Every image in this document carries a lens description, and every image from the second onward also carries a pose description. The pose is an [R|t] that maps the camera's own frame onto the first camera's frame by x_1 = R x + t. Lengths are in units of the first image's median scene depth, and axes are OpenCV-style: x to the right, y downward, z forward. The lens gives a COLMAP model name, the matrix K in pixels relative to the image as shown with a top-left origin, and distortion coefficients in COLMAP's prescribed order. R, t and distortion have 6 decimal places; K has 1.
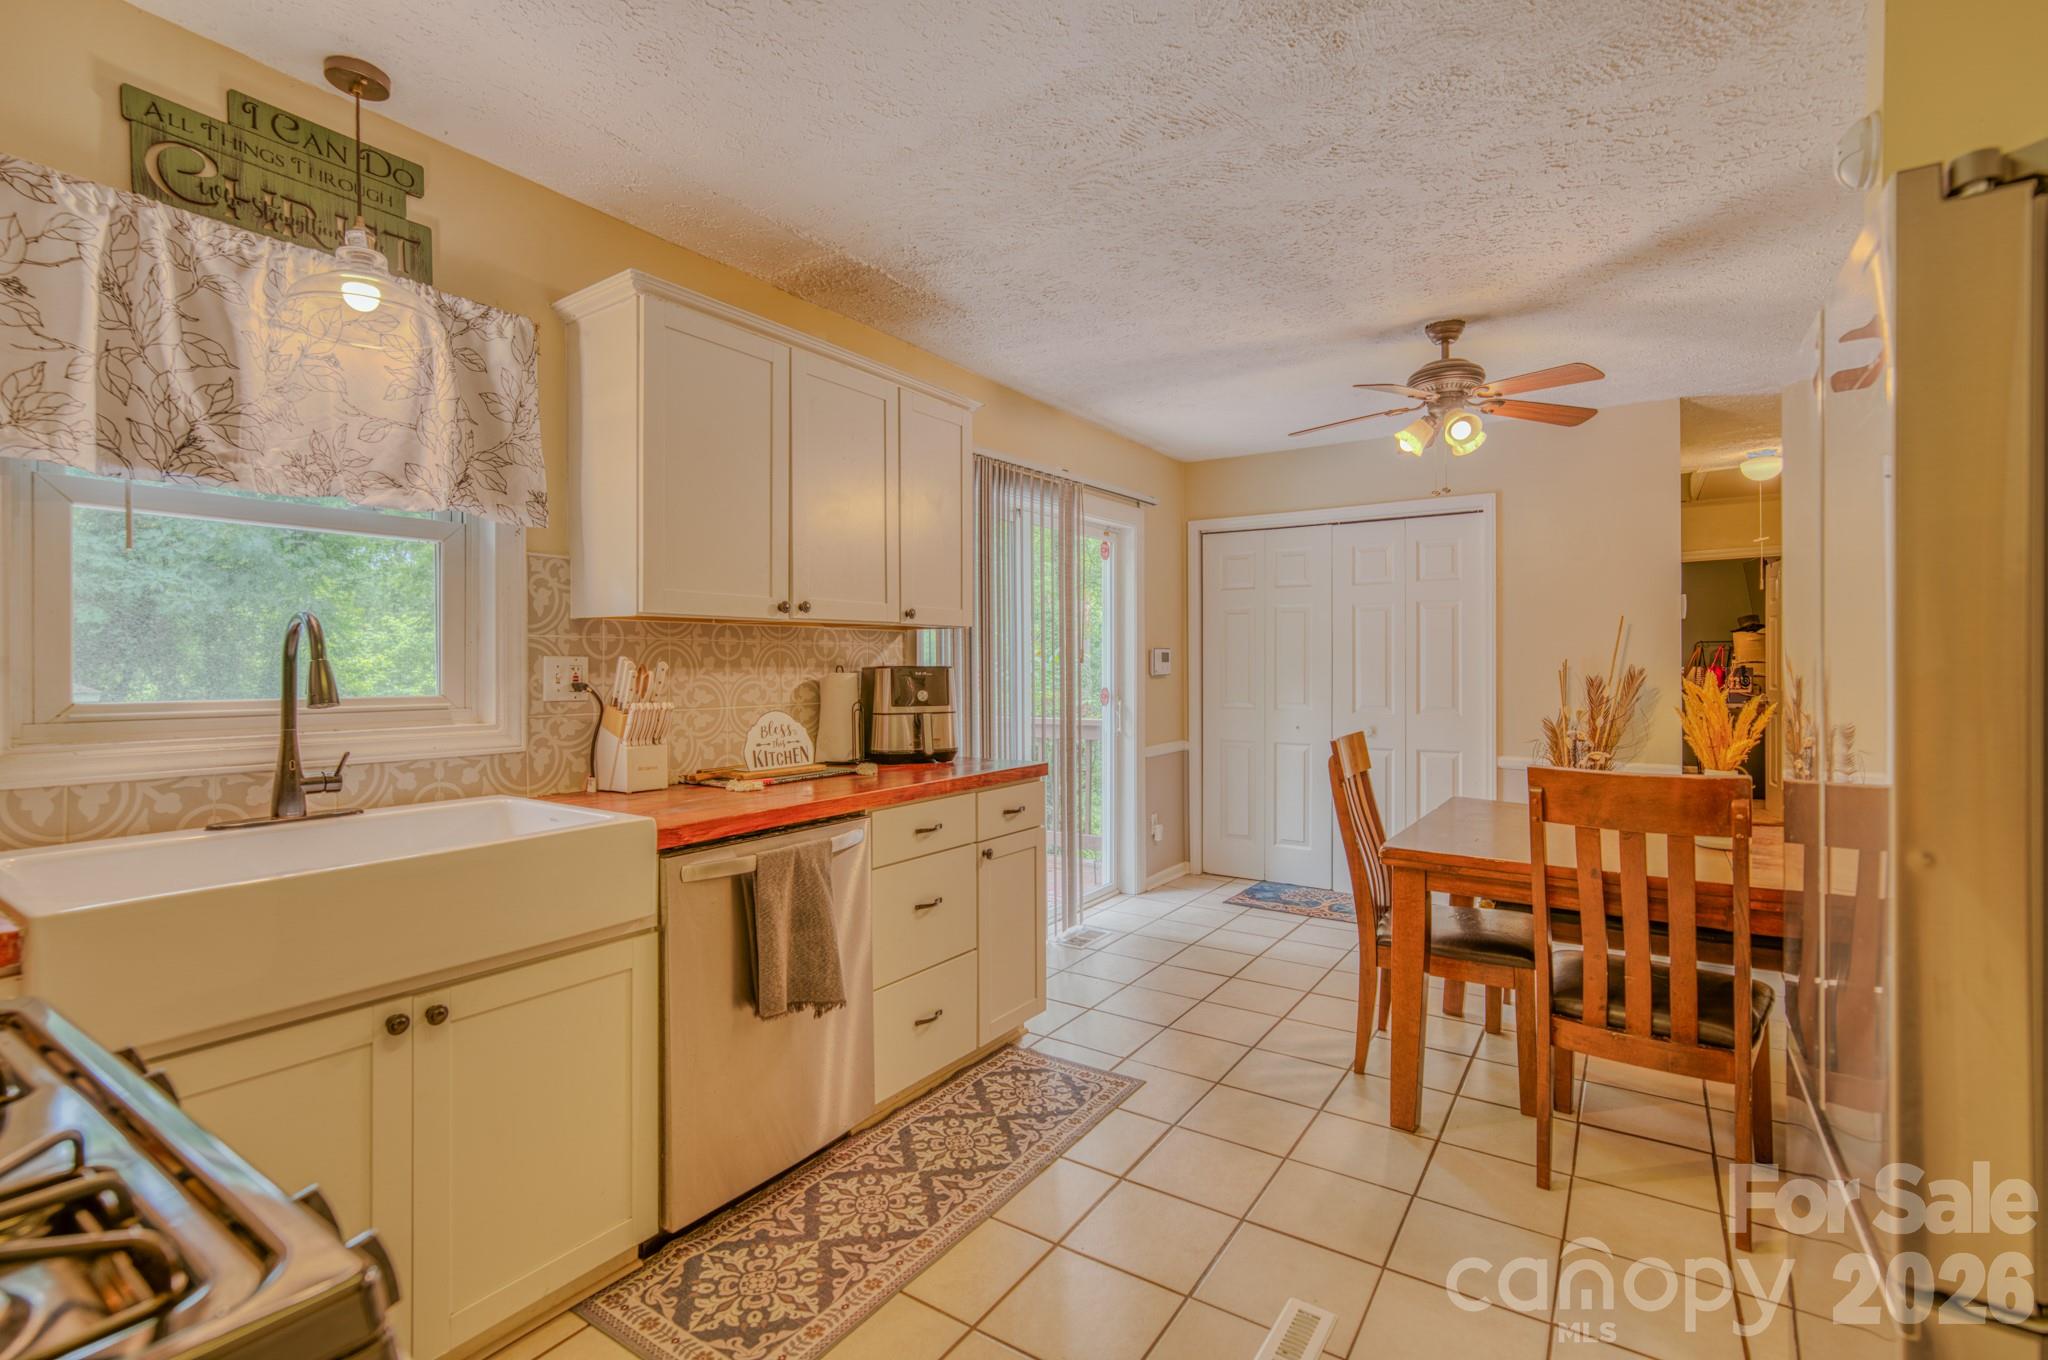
lens RADIAL K [[922.5, 0, 1029.7], [0, 922.5, 670.7], [0, 0, 1]] dist [-0.001280, -0.000222]
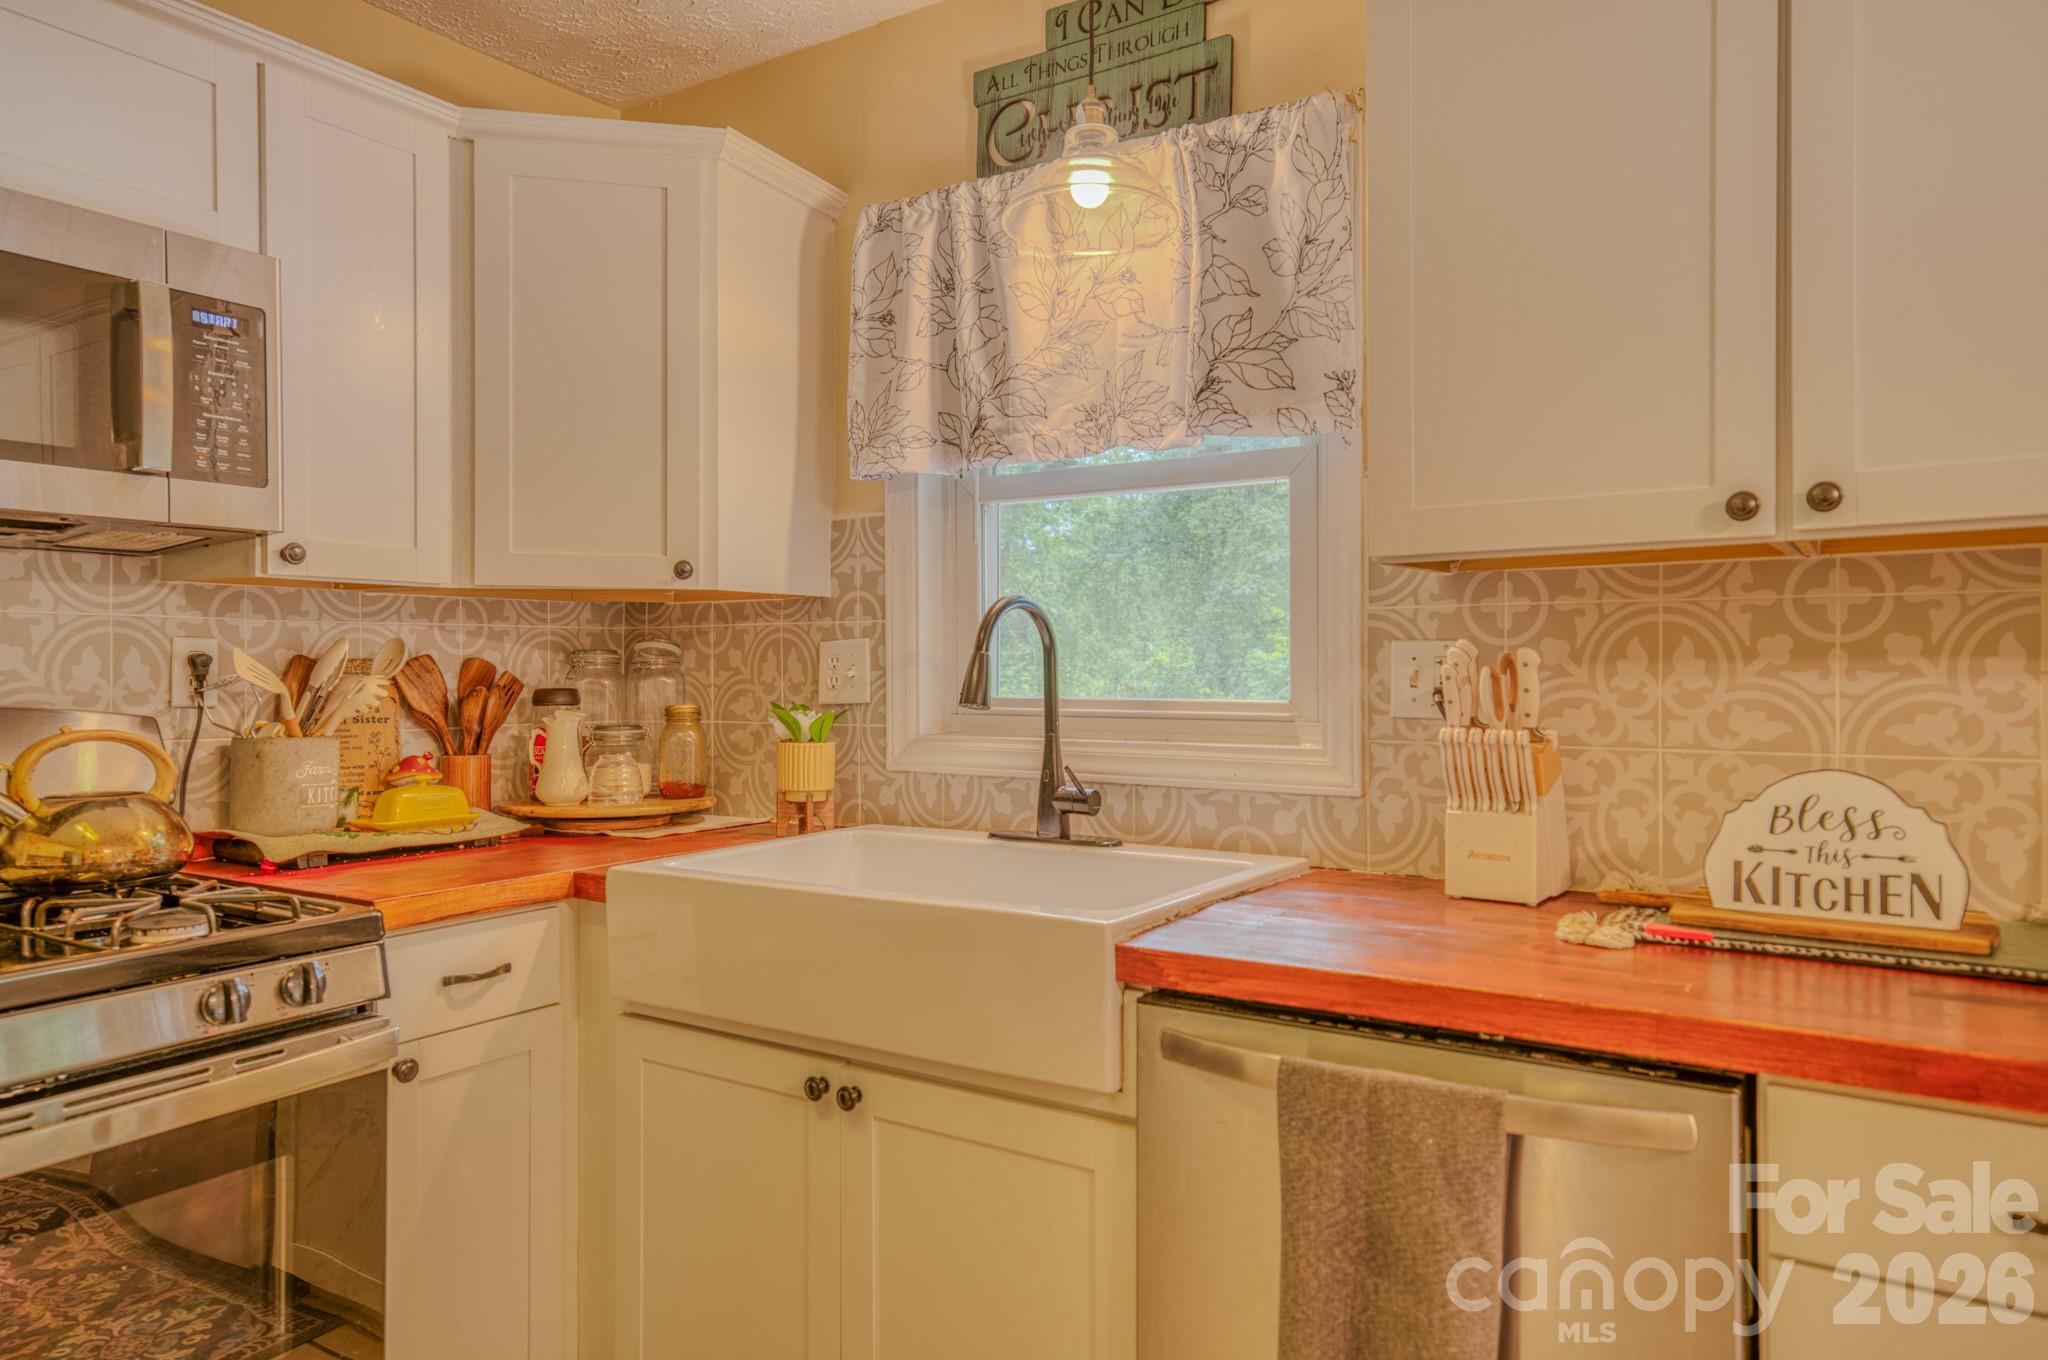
lens RADIAL K [[1334.1, 0, 1021.9], [0, 1334.1, 669.3], [0, 0, 1]] dist [0.030571, -0.001502]
pose [[0.007682, 0.004861, -0.999959, 0.285971], [-0.001801, 0.999987, 0.004848, -0.001284], [0.999969, 0.001764, 0.007691, 0.640048]]
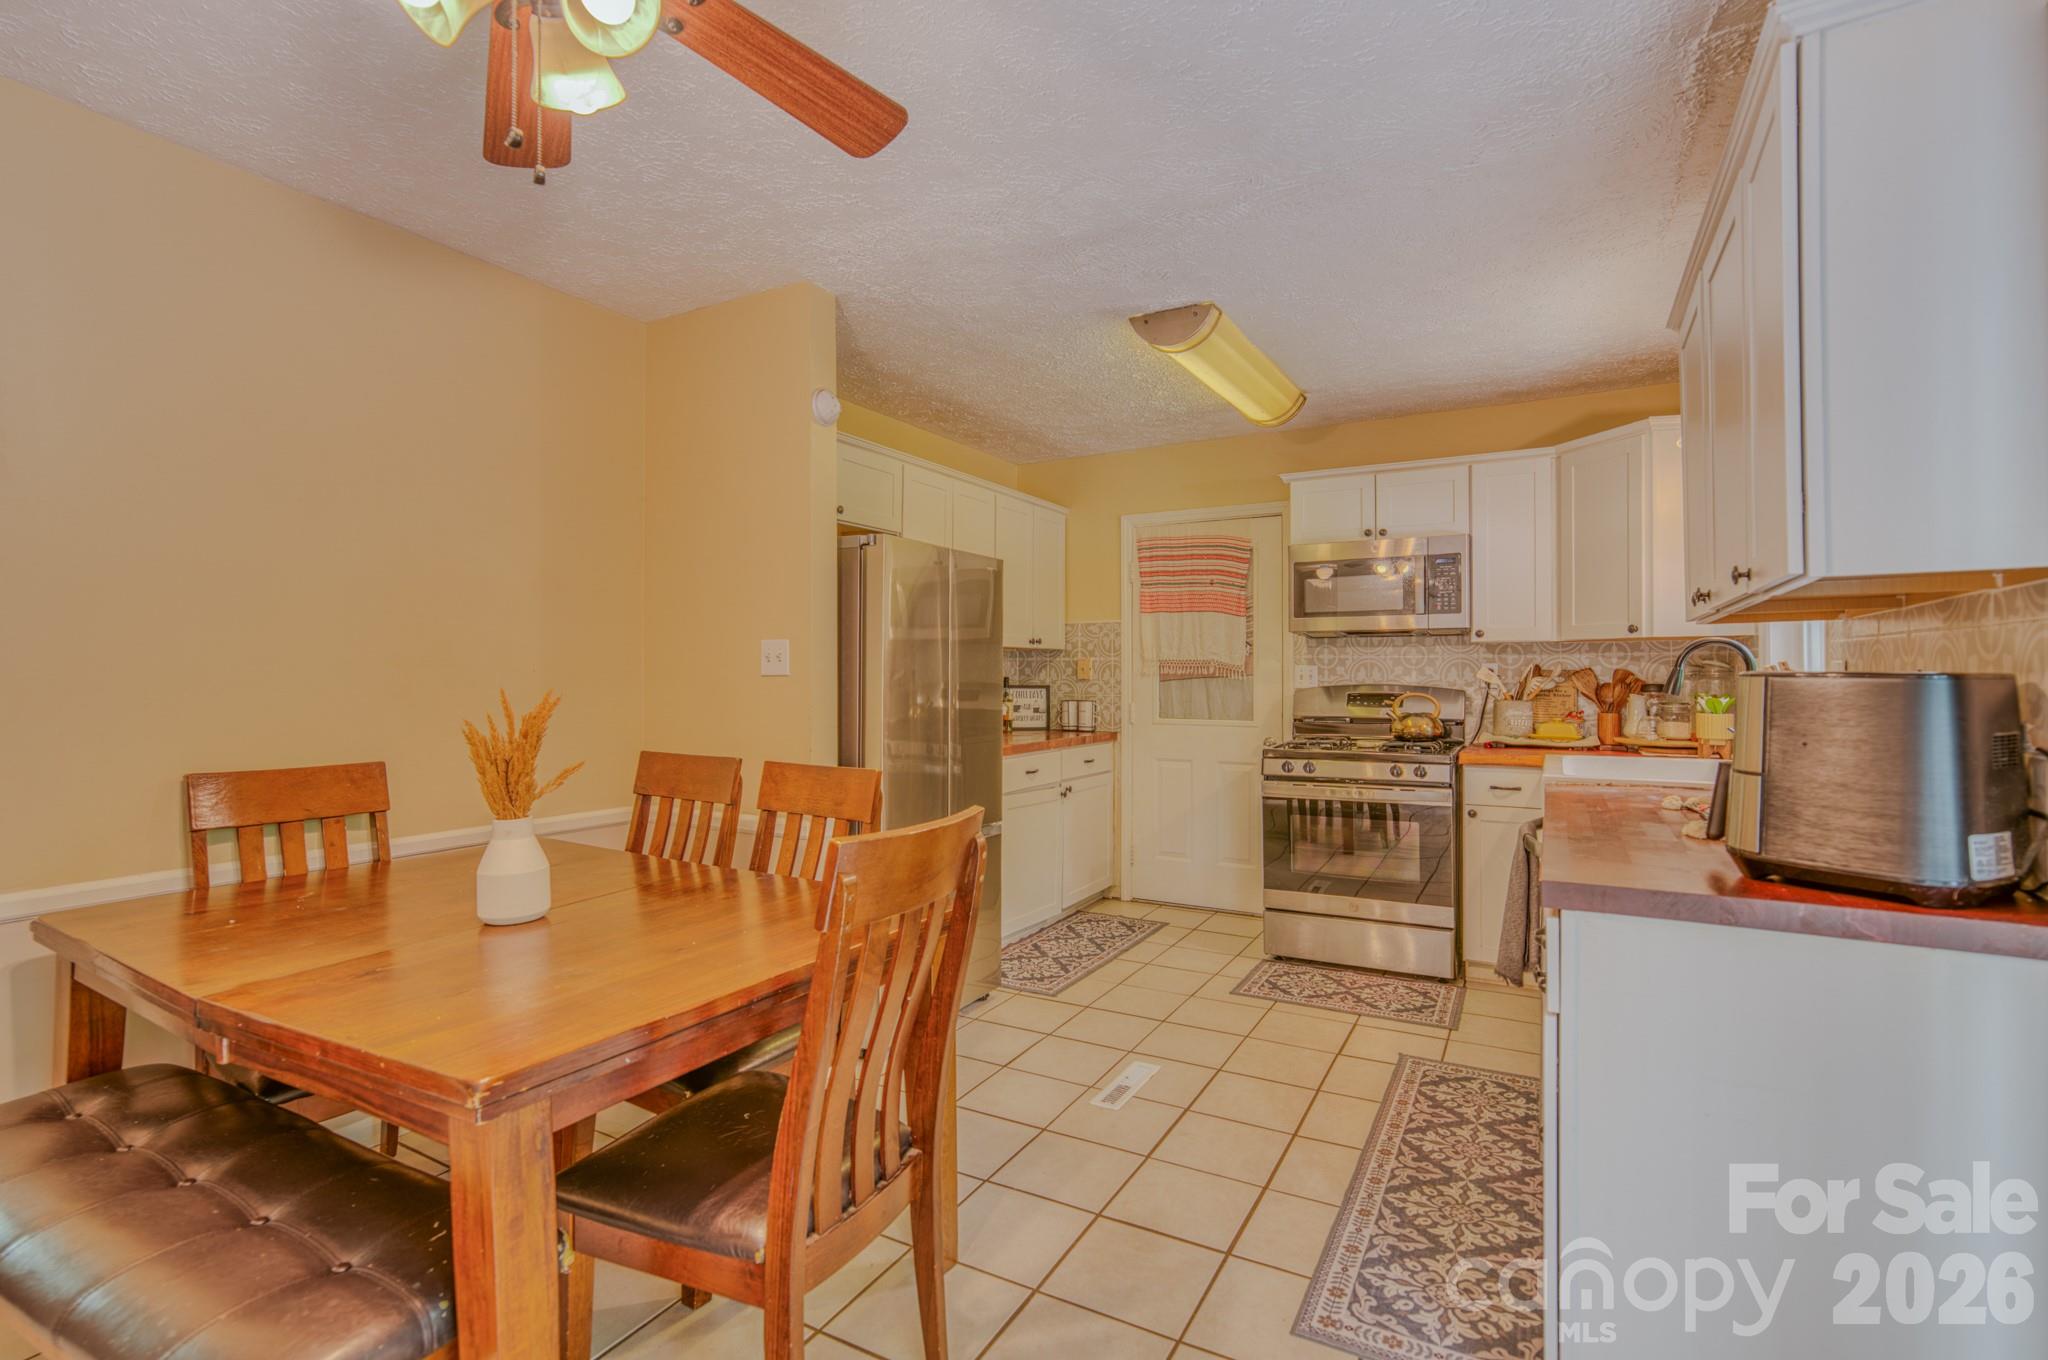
lens RADIAL K [[944.3, 0, 1019.7], [0, 944.3, 669.5], [0, 0, 1]] dist [0.000341, -0.000107]
pose [[-0.997536, 0.005671, -0.069930, 0.360042], [0.005624, 0.999984, 0.000872, -0.010276], [0.069934, 0.000476, -0.997552, 1.662258]]
